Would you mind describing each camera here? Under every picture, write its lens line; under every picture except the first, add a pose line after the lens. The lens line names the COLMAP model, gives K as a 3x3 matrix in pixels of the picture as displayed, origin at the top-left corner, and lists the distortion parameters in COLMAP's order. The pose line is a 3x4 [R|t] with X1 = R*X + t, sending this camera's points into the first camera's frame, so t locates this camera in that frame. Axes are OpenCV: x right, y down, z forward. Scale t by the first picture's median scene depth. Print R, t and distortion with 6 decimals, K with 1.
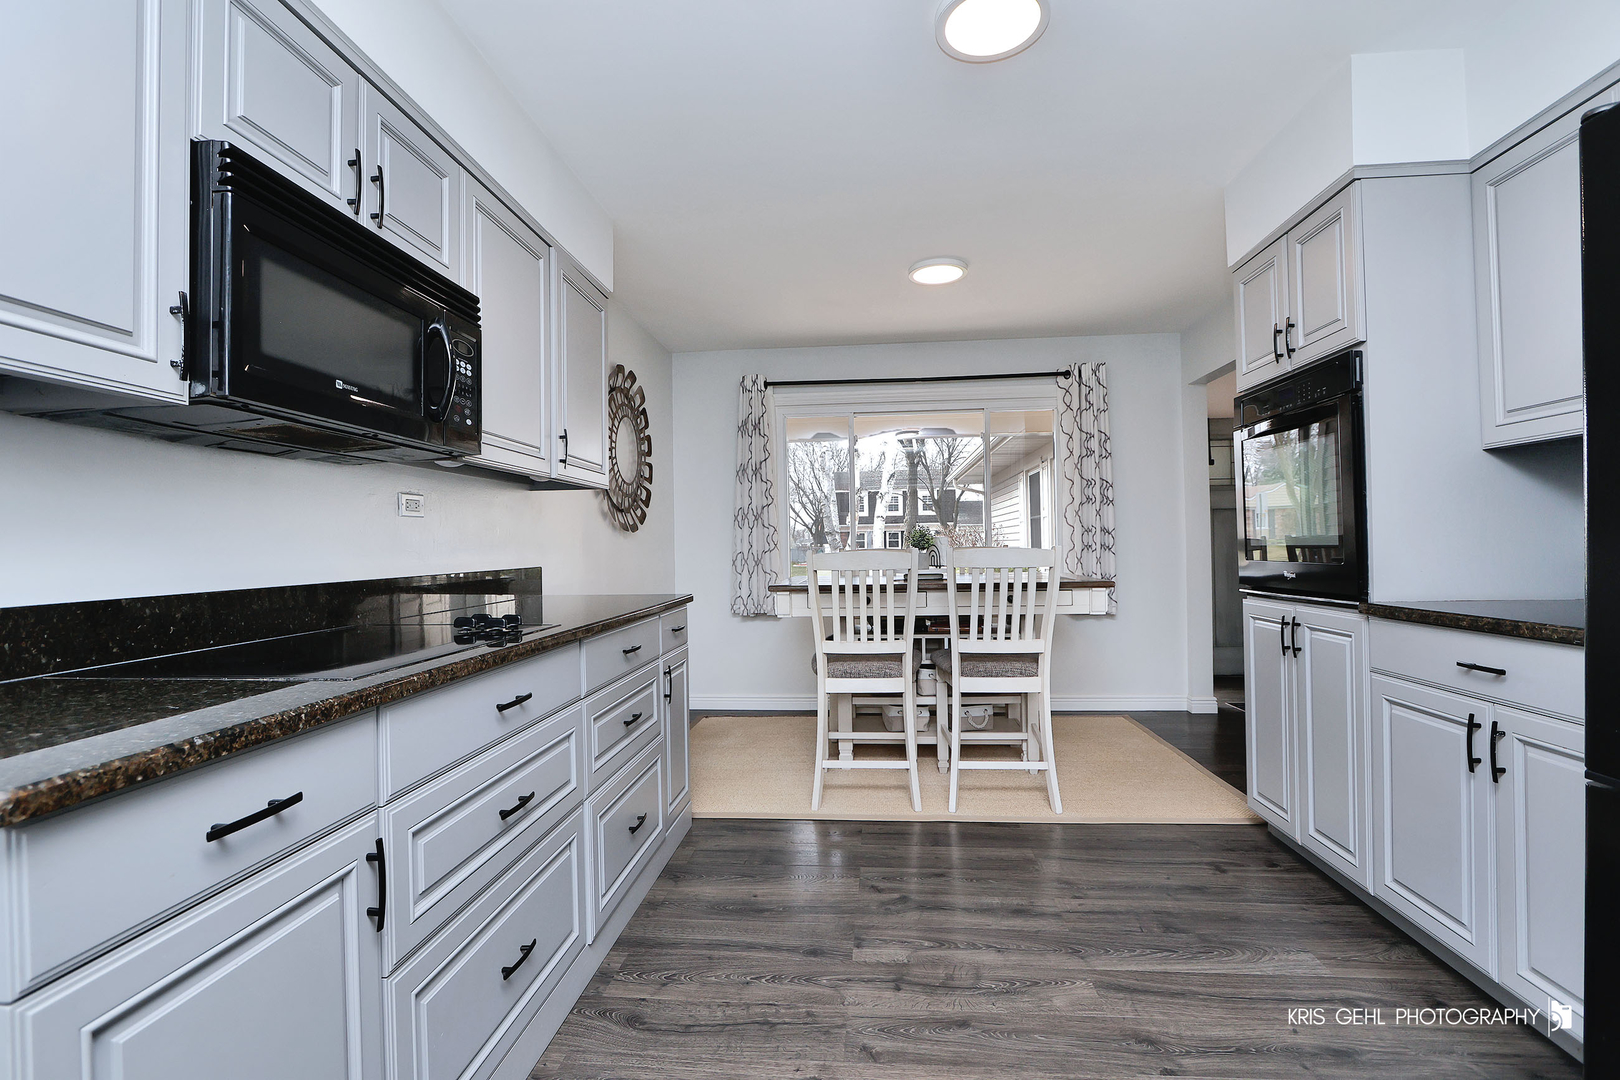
lens RADIAL K [[768.3, 0, 802.3], [0, 768.3, 542.2], [0, 0, 1]] dist [0.017818, -0.000369]
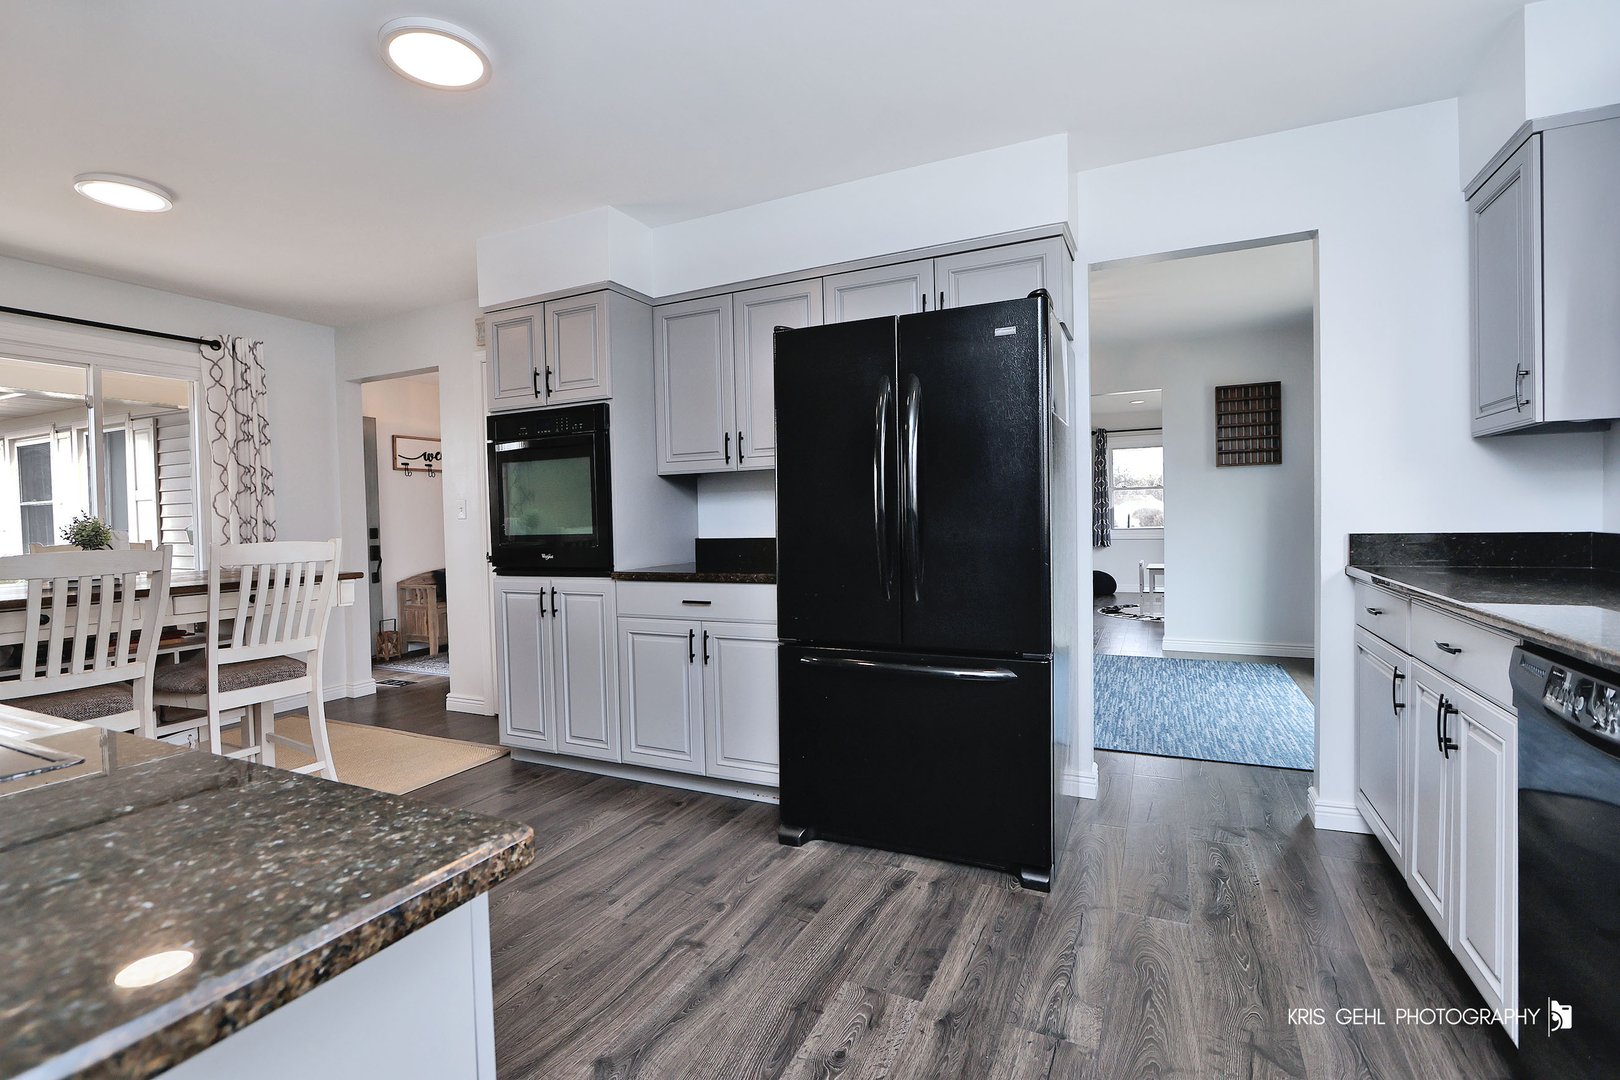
lens RADIAL K [[768.3, 0, 809.0], [0, 768.3, 531.3], [0, 0, 1]] dist [0.017818, -0.000369]
pose [[0.364896, -0.006274, 0.931027, -0.361770], [0.009626, 0.999949, 0.002966, -0.001151], [-0.930998, 0.007880, 0.364938, 0.068776]]
